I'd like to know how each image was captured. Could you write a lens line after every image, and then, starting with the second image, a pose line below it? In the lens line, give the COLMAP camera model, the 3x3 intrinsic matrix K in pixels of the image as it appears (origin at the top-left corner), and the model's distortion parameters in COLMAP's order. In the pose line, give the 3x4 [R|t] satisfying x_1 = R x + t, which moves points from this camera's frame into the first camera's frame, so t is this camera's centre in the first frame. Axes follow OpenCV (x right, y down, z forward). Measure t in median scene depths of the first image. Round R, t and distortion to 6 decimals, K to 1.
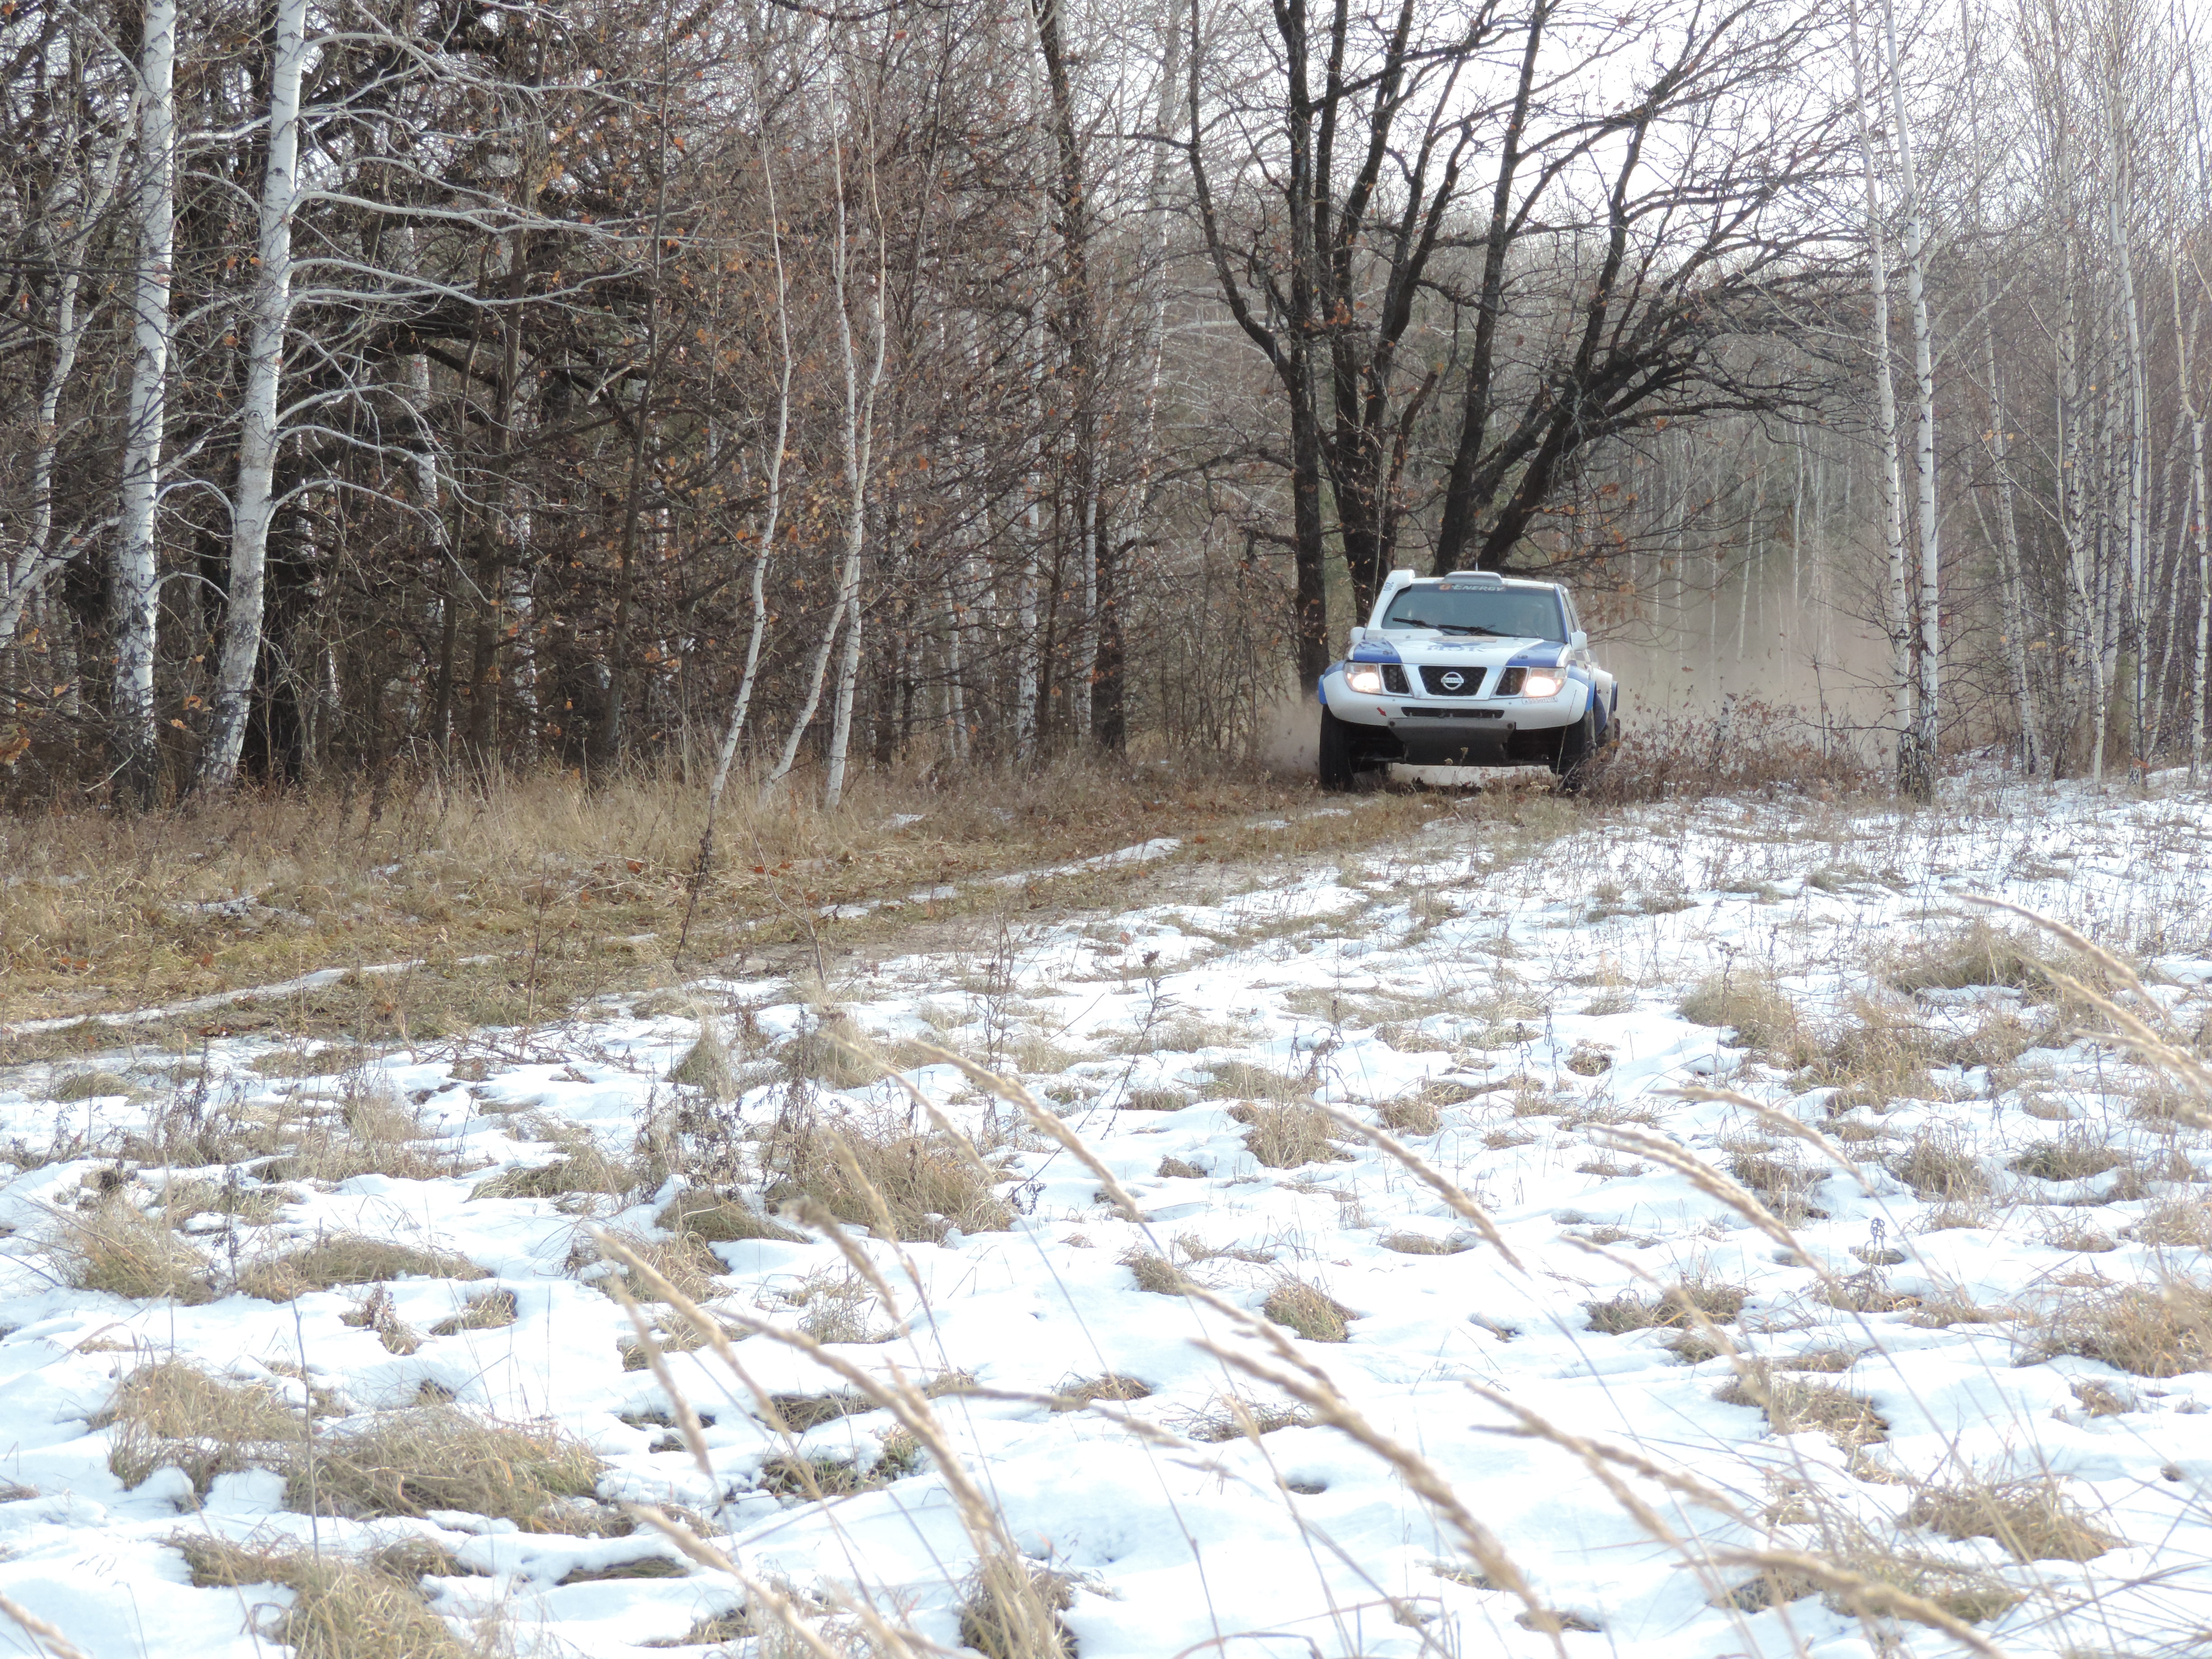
lens RADIAL K [[6295.4, 0, 1147.5], [0, 6295.4, 849.0], [0, 0, 1]] dist [0.021830, 0.000000]
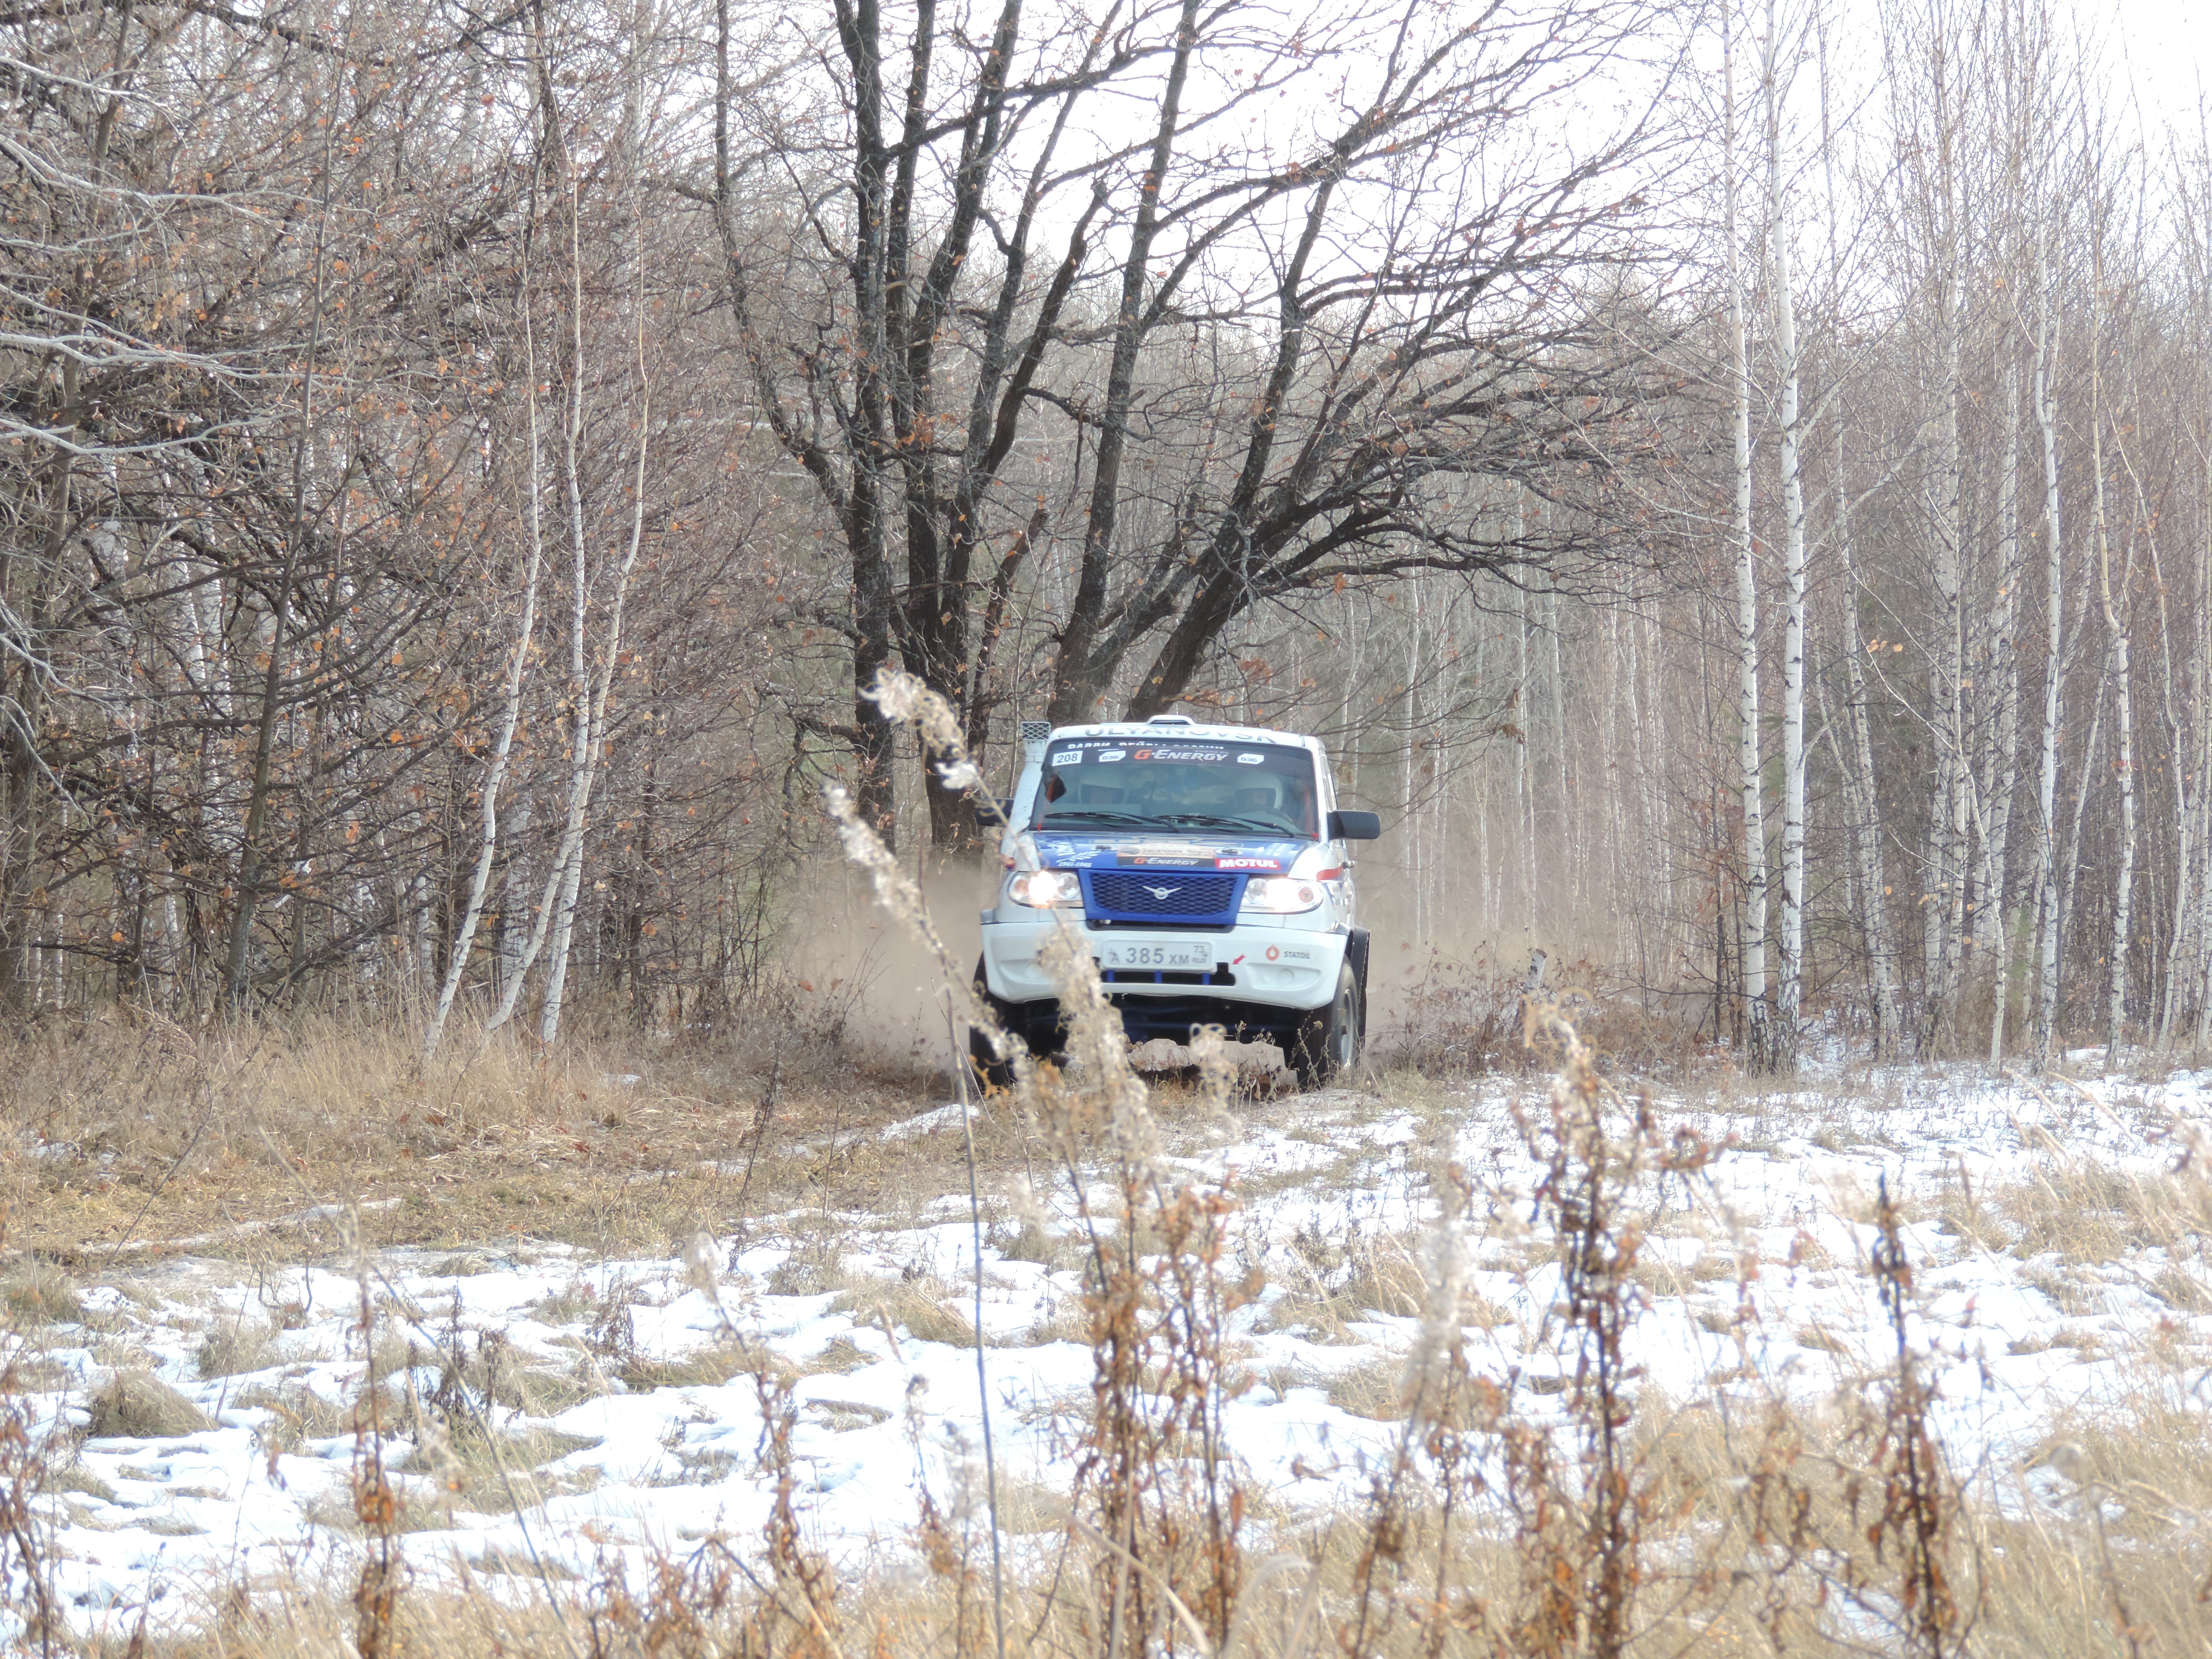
lens RADIAL K [[9973.4, 0, 1105.8], [0, 9973.4, 823.3], [0, 0, 1]] dist [0.231485, 0.000000]
pose [[0.996392, 0.019536, 0.082588, -0.094273], [-0.016545, 0.999188, -0.036744, 0.010166], [-0.083239, 0.035245, 0.995906, -0.381038]]
